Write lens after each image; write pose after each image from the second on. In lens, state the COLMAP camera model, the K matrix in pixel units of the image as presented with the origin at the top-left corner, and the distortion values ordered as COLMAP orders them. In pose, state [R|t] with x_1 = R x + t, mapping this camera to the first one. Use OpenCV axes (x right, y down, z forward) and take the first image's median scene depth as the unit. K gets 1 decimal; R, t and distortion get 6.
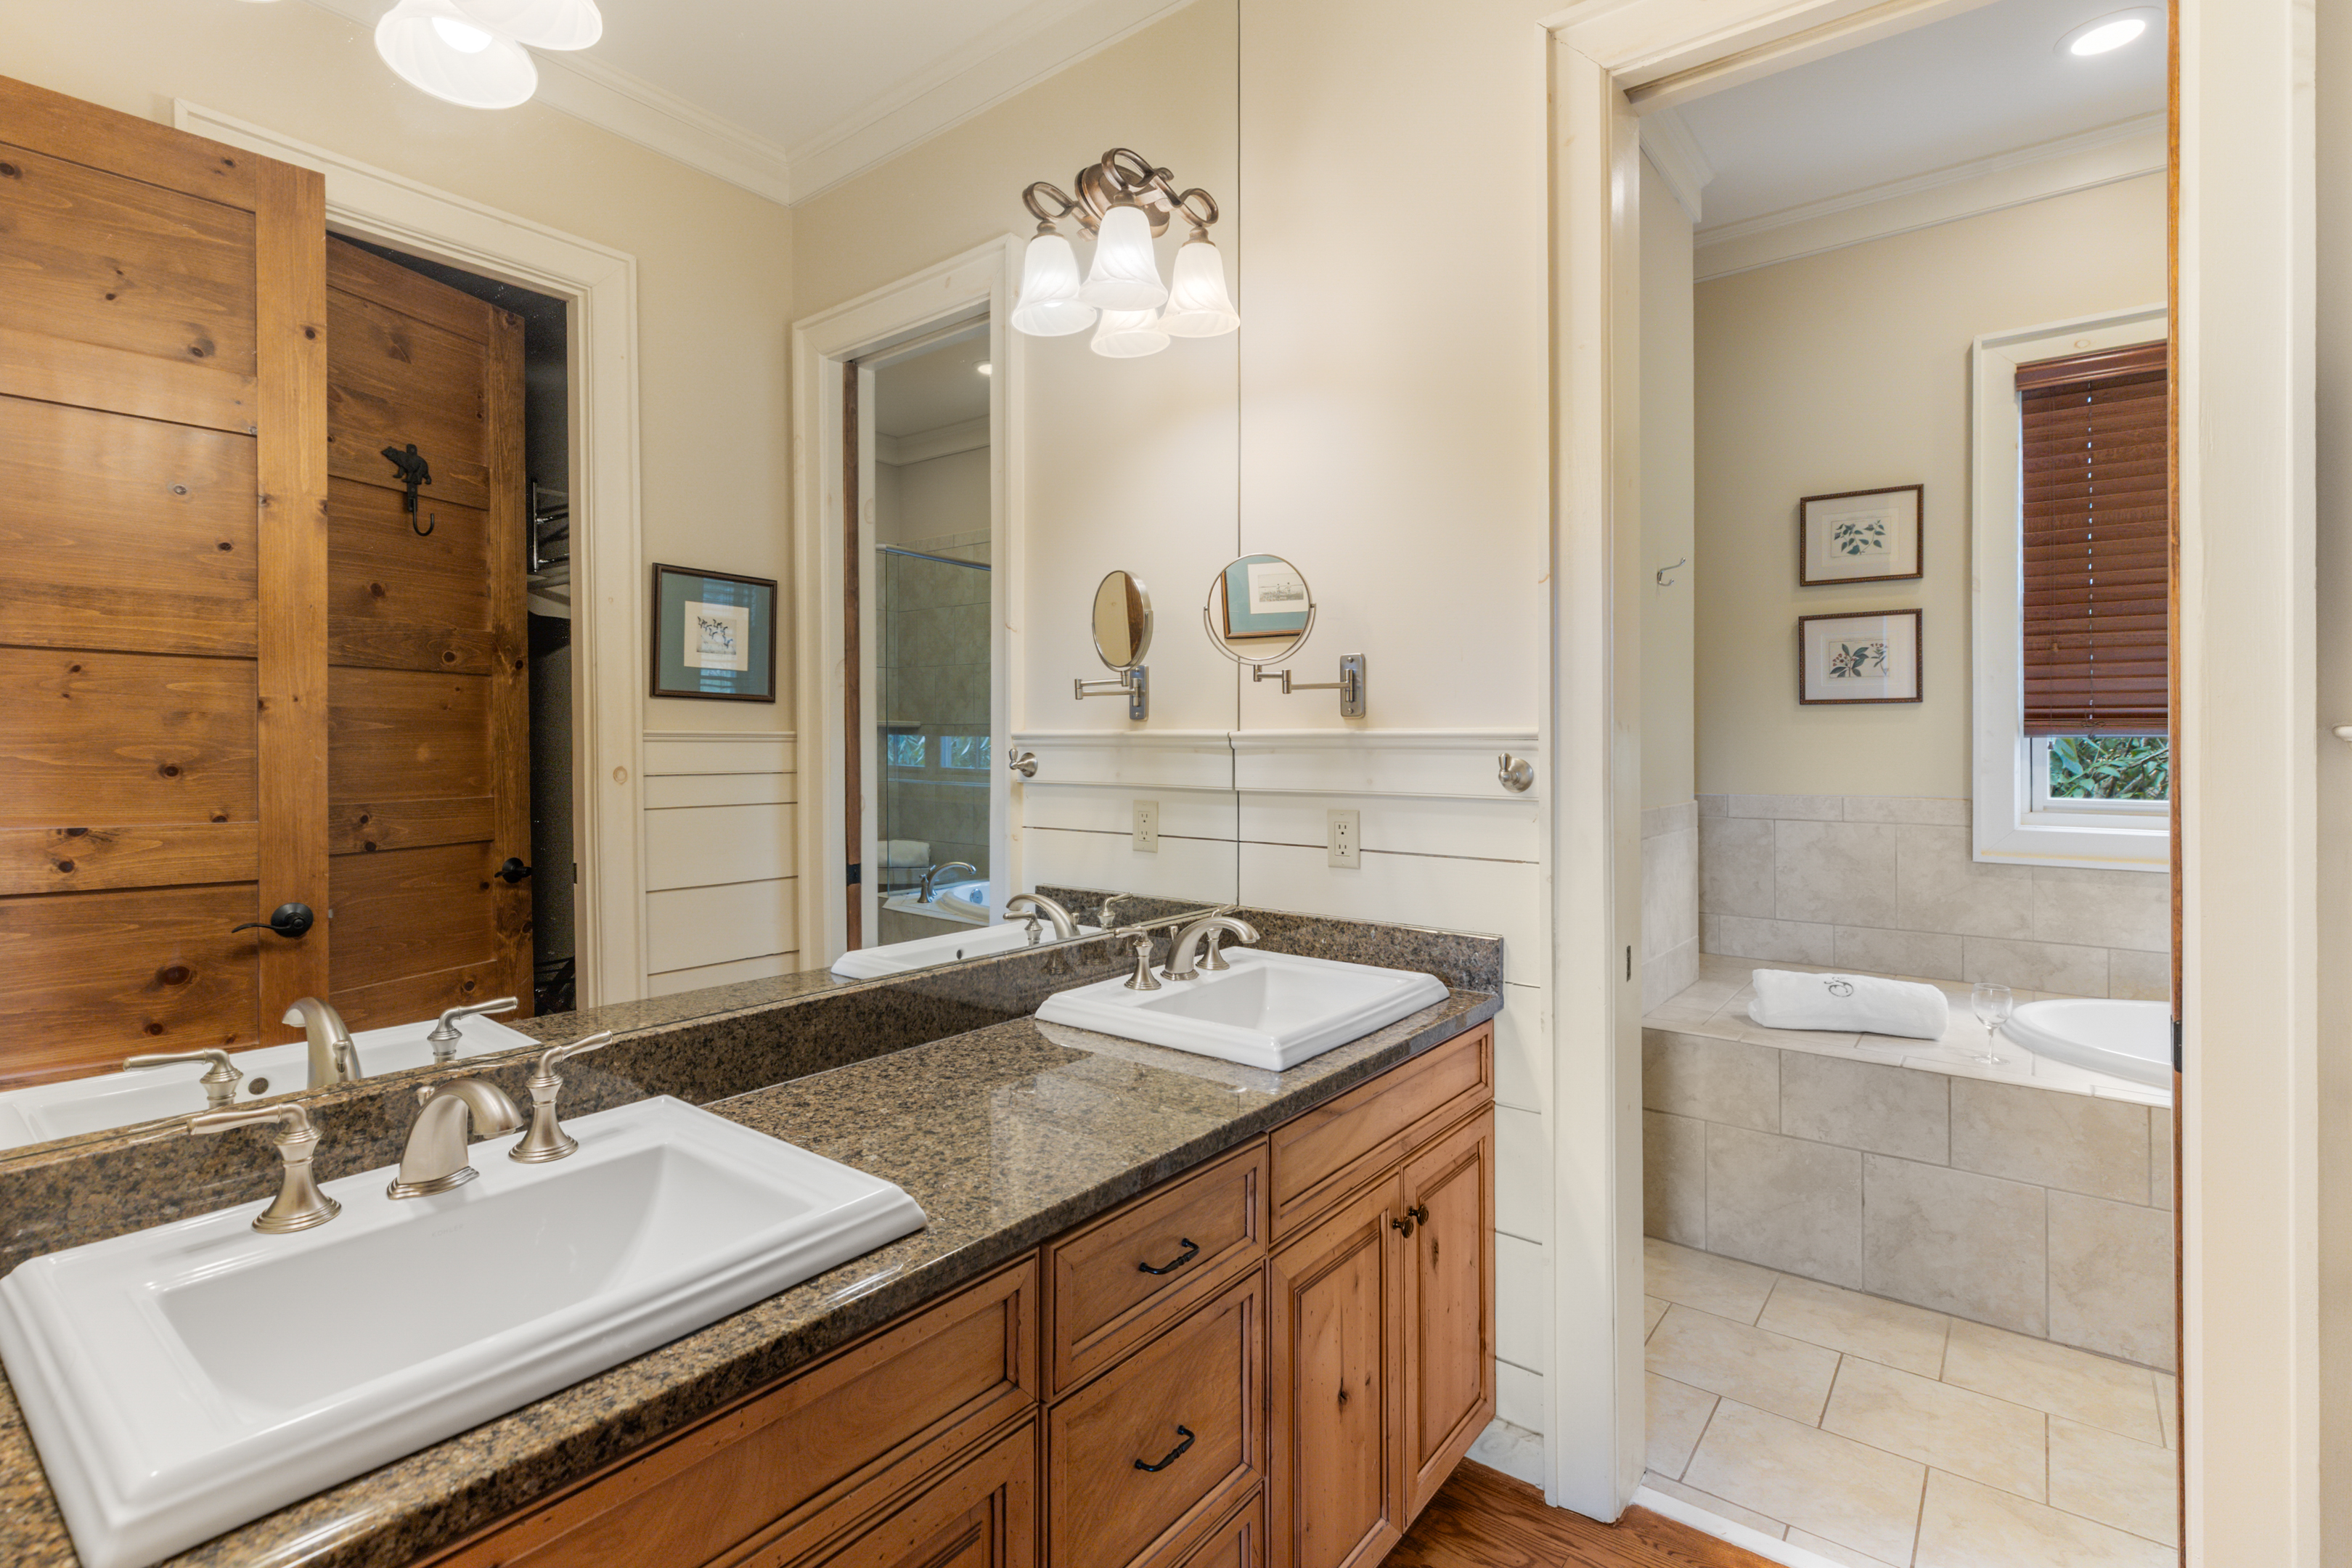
lens RADIAL K [[1061.6, 0, 1126.3], [0, 1061.6, 740.5], [0, 0, 1]] dist [0.002202, 0.000599]
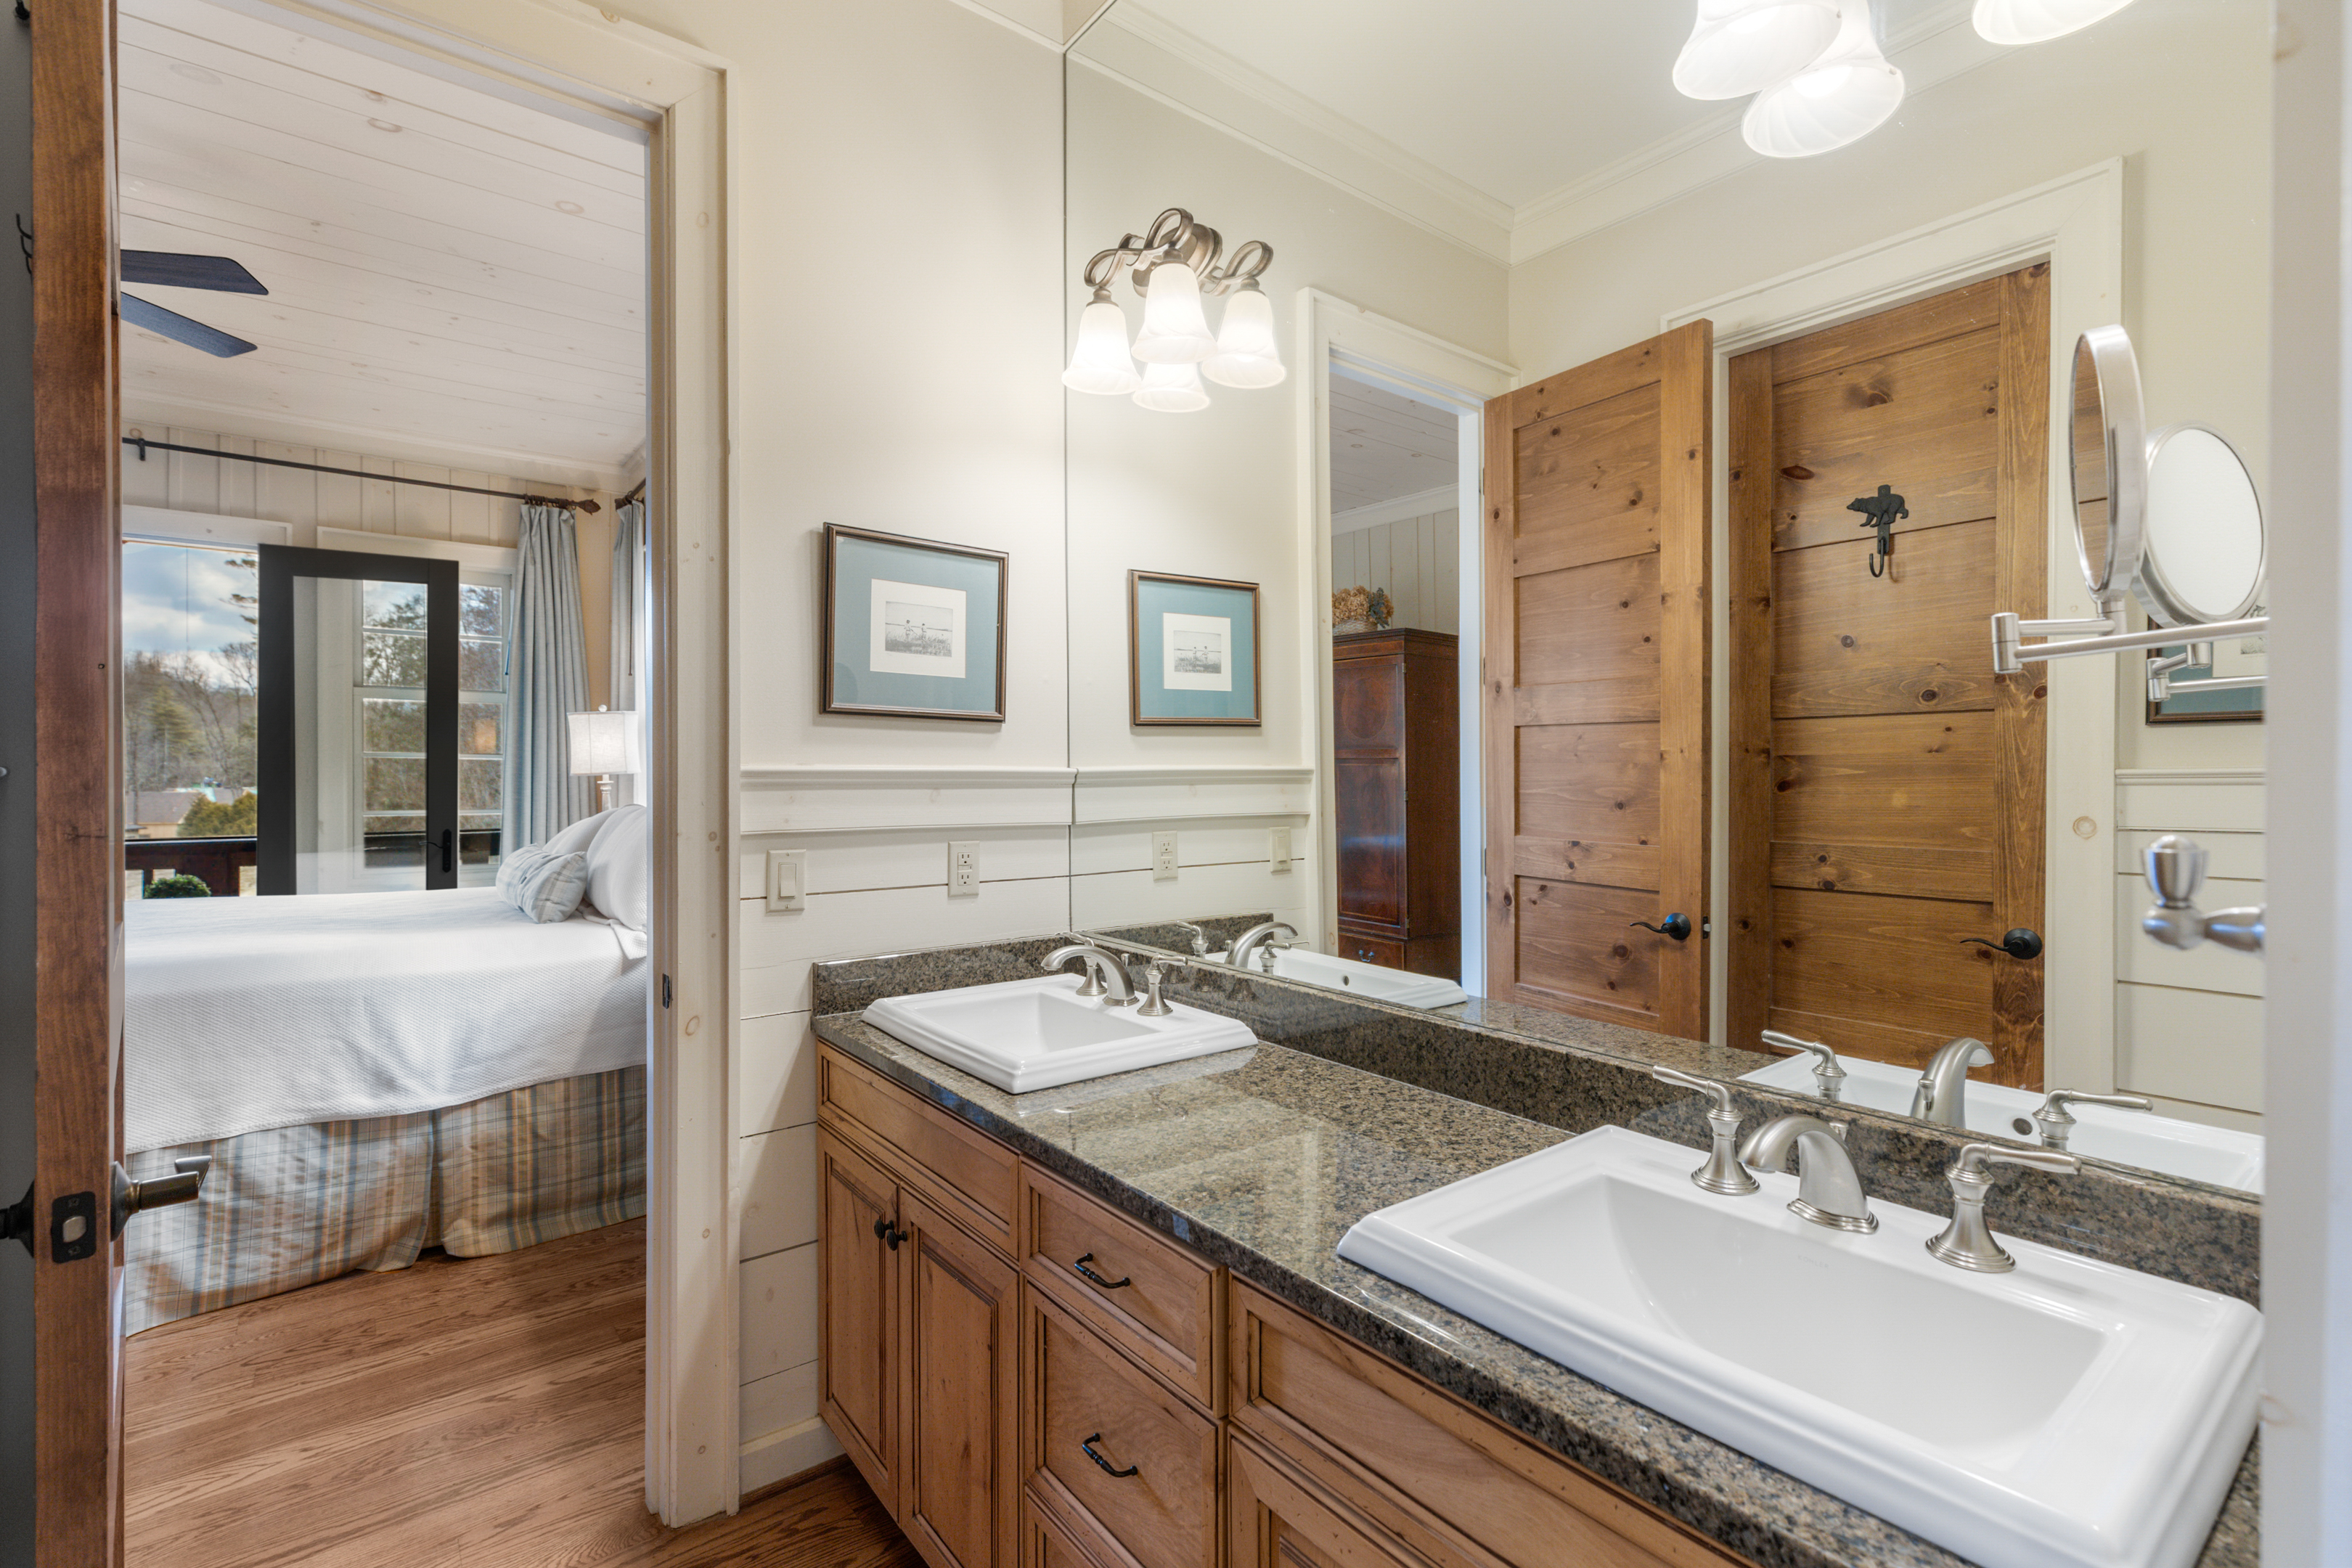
lens RADIAL K [[1061.6, 0, 1179.1], [0, 1061.6, 776.6], [0, 0, 1]] dist [0.002202, 0.000599]
pose [[-0.205372, -0.008225, -0.978649, 0.936758], [-0.008248, 0.999944, -0.006673, 0.007445], [0.978649, 0.006702, -0.205428, 1.125710]]
